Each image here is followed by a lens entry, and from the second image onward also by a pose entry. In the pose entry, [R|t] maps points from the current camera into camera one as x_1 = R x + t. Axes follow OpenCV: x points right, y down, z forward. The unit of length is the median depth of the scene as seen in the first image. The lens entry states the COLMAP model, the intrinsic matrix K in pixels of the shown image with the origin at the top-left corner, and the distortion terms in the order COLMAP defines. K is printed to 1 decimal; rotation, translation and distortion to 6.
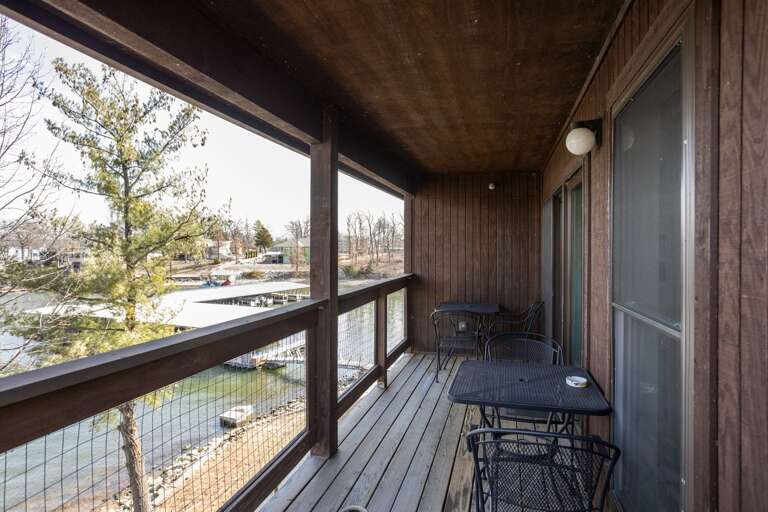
lens RADIAL K [[431.9, 0, 384.0], [0, 431.9, 256.0], [0, 0, 1]] dist [-0.001463, 0.000015]
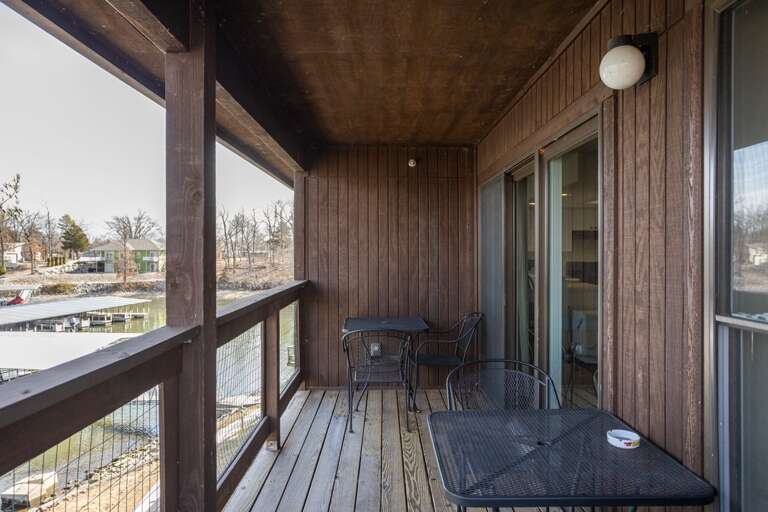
lens RADIAL K [[508.0, 0, 384.0], [0, 508.0, 256.0], [0, 0, 1]] dist [-0.023722, 0.052608]
pose [[0.962386, -0.008960, 0.271537, -0.039395], [0.011448, 0.999906, -0.007580, 0.007816], [-0.271443, 0.010403, 0.962398, 0.144346]]
